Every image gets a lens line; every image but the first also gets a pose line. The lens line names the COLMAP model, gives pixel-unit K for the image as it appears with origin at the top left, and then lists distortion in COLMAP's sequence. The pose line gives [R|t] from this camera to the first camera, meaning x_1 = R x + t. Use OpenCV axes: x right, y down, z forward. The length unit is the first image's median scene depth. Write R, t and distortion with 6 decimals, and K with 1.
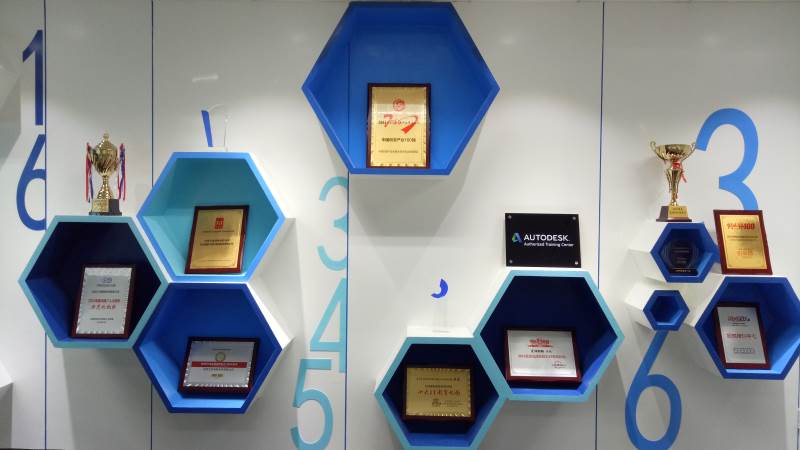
lens RADIAL K [[600.0, 0, 400.0], [0, 600.0, 225.0], [0, 0, 1]] dist [-0.000803, 0.000006]
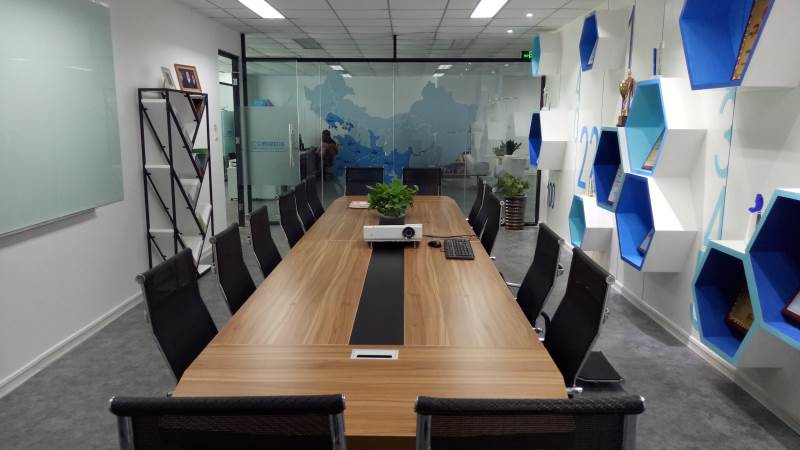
lens RADIAL K [[600.0, 0, 400.0], [0, 600.0, 225.0], [0, 0, 1]] dist [-0.000803, 0.000006]
pose [[0.010531, 0.159494, -0.987143, 0.994910], [-0.048229, 0.986130, 0.158815, 0.013691], [0.998781, 0.045936, 0.018077, 0.395656]]
